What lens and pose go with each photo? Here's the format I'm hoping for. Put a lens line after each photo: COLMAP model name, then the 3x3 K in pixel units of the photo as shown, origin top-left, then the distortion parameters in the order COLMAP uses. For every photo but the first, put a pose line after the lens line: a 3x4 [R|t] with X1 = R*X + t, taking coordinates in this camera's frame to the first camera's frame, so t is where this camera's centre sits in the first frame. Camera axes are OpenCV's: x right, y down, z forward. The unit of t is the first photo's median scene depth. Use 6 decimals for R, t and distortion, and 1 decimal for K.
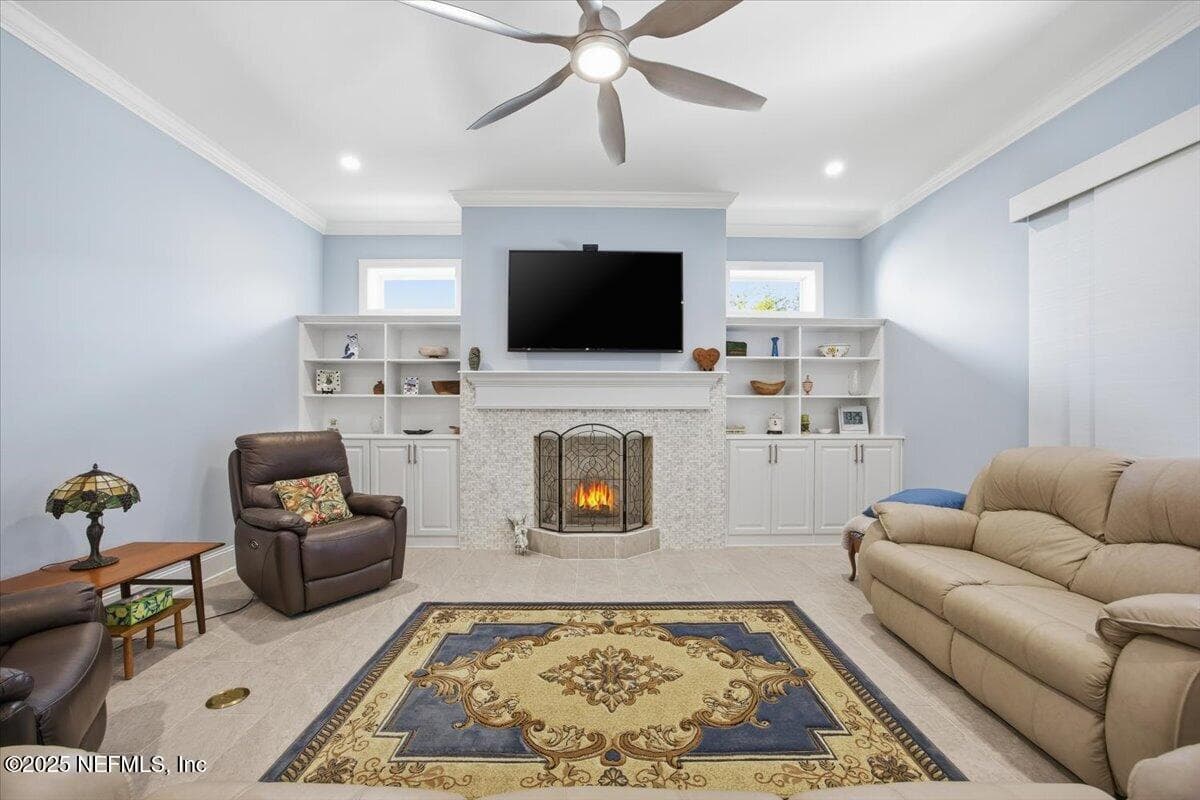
lens RADIAL K [[469.2, 0, 602.3], [0, 469.2, 407.7], [0, 0, 1]] dist [-0.000476, 0.000273]
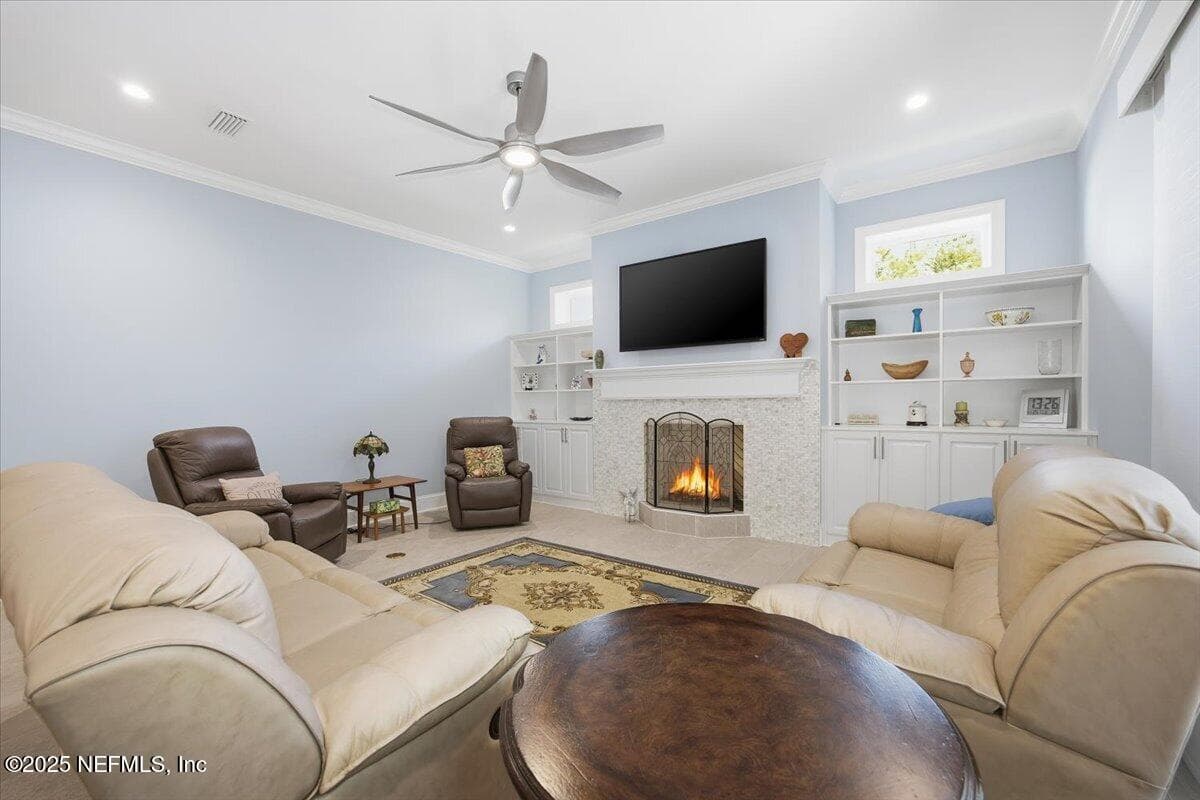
lens RADIAL K [[488.7, 0, 598.5], [0, 488.7, 409.1], [0, 0, 1]] dist [-0.001757, 0.000068]
pose [[0.795635, -0.000796, -0.605776, 0.522576], [0.016093, 0.999674, 0.019823, 0.000682], [0.605563, -0.025521, 0.795388, -0.027298]]
